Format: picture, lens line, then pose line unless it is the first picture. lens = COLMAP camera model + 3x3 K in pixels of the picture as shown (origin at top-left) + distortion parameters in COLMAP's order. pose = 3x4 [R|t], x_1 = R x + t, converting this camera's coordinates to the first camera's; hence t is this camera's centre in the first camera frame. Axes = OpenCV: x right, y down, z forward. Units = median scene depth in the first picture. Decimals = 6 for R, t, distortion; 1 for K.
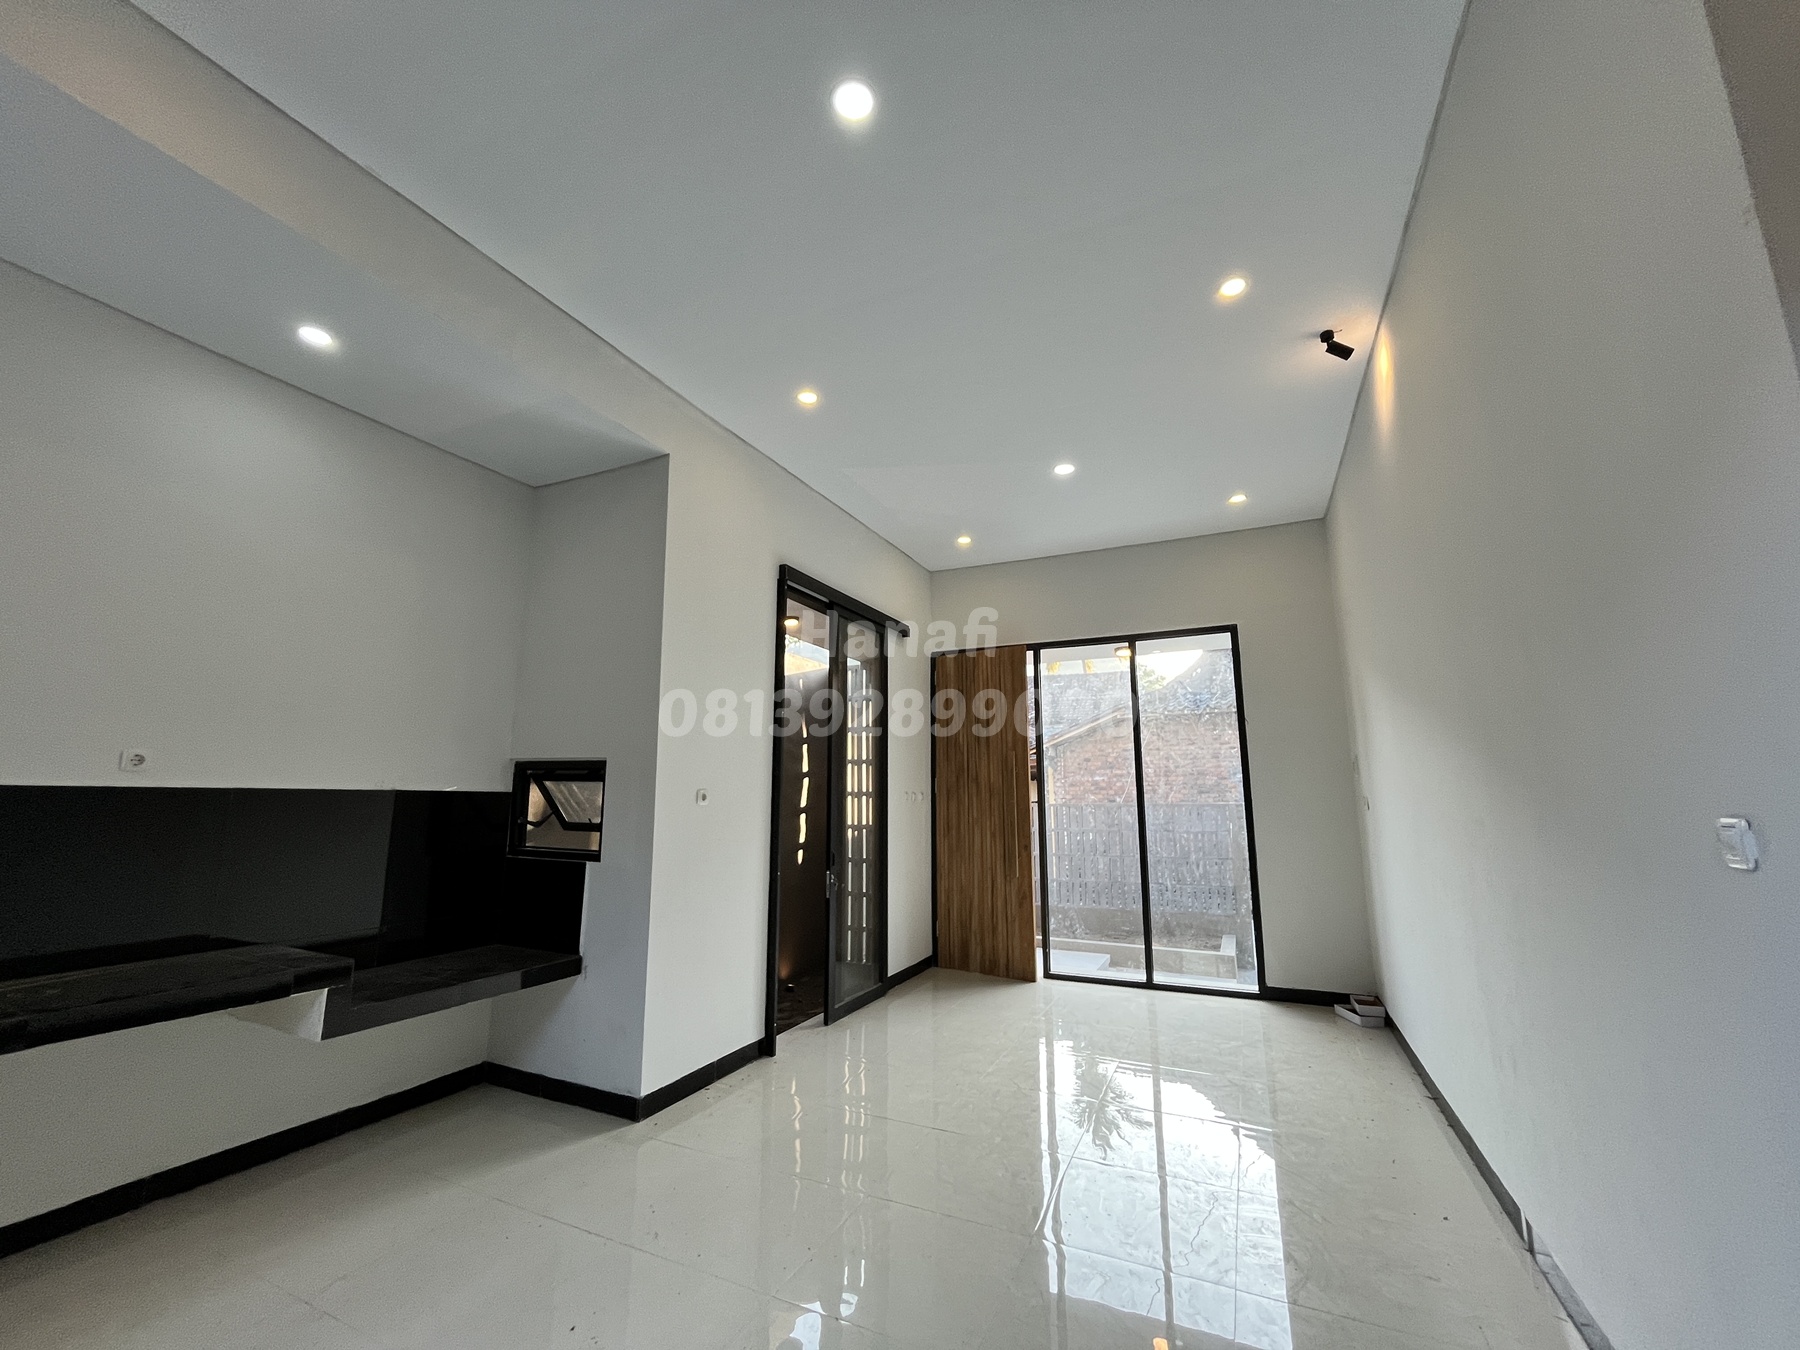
lens RADIAL K [[721.6, 0, 900.0], [0, 721.6, 675.0], [0, 0, 1]] dist [-0.001800, -0.000793]
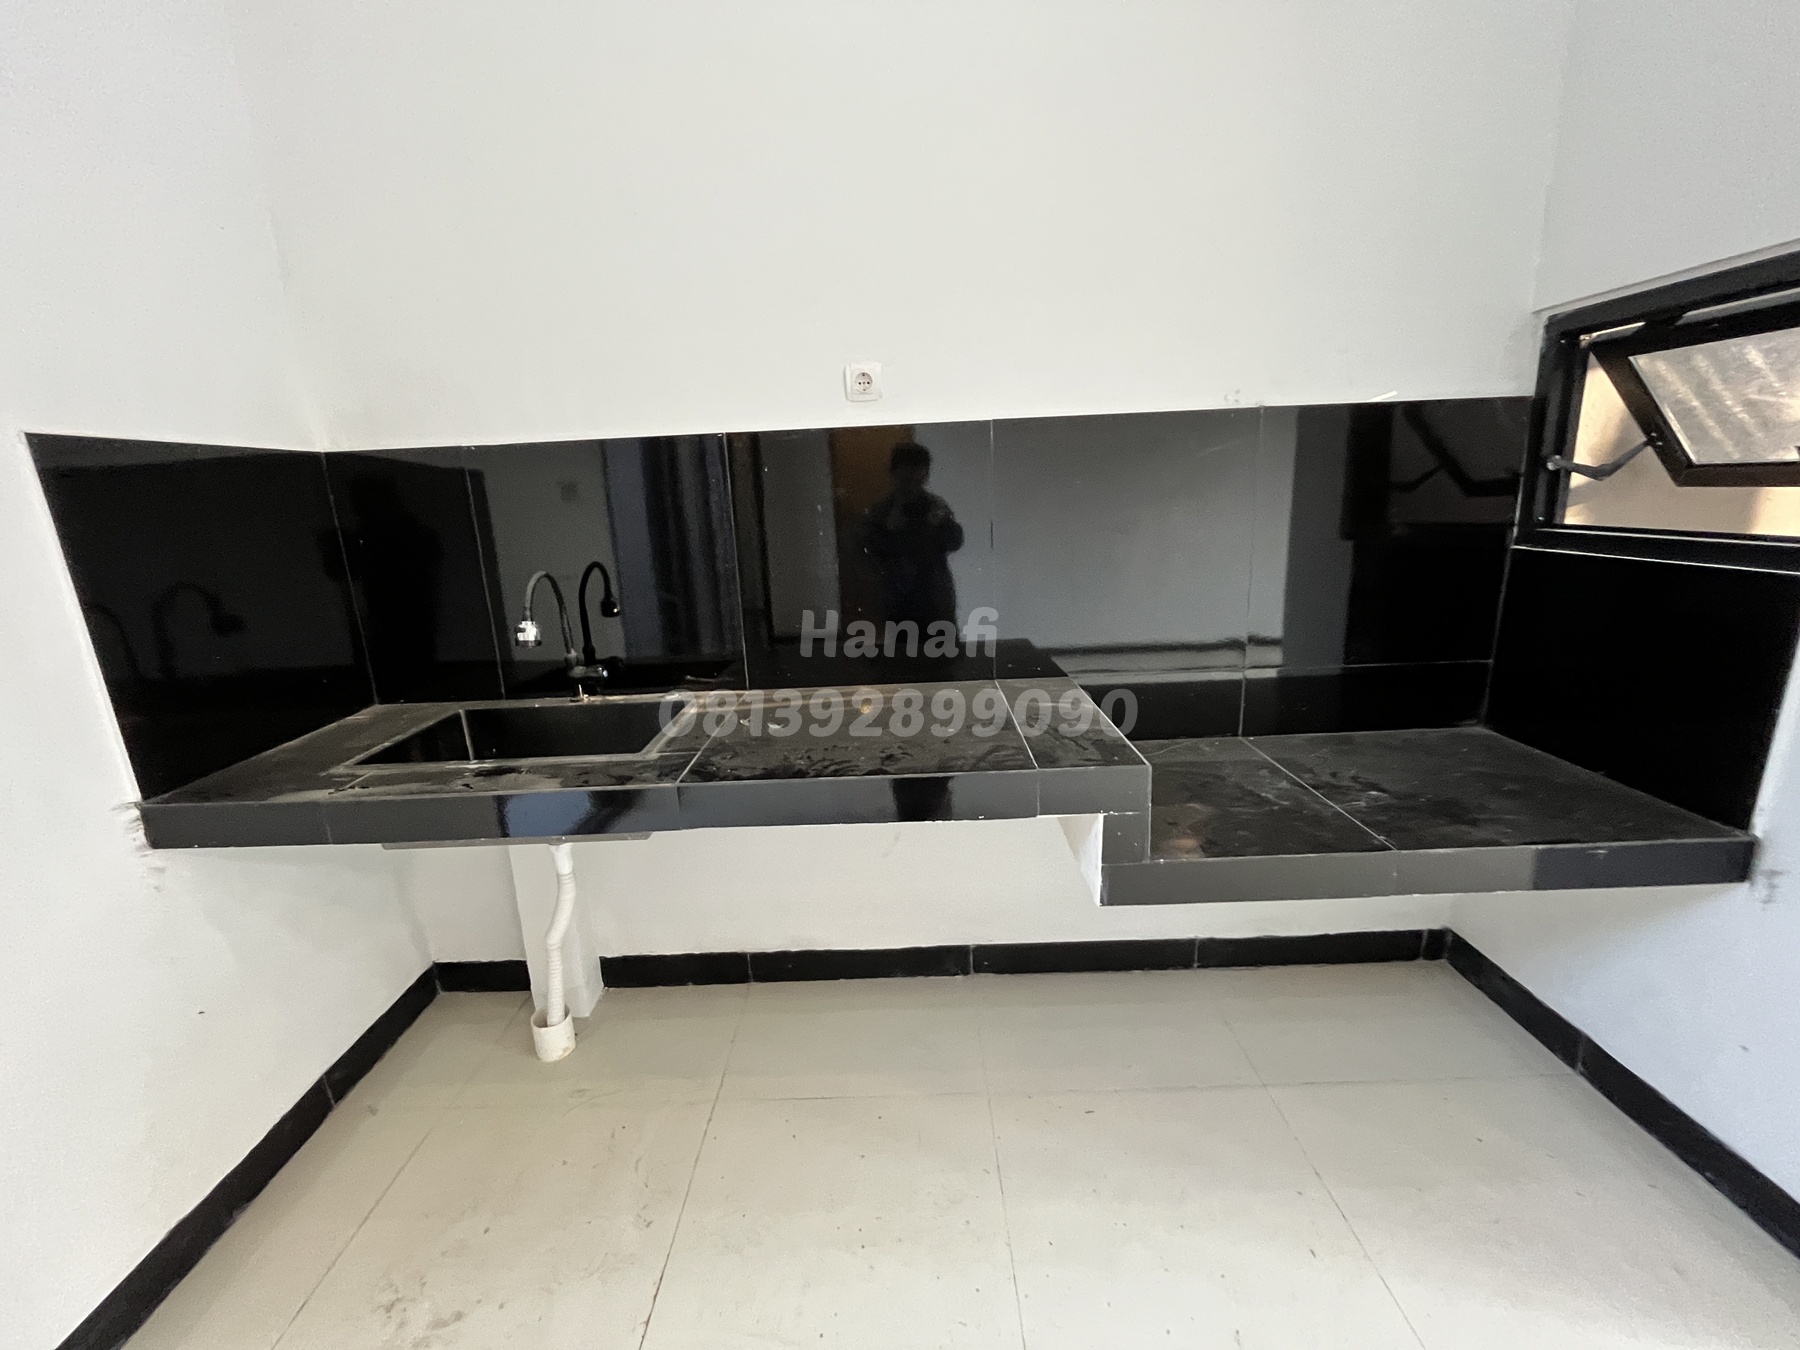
lens RADIAL K [[735.5, 0, 903.5], [0, 735.5, 687.2], [0, 0, 1]] dist [-0.002909, -0.000405]
pose [[0.414869, 0.197751, -0.888132, -0.275990], [0.202366, 0.931595, 0.301959, 0.115926], [0.887092, -0.305001, 0.346472, 0.471015]]
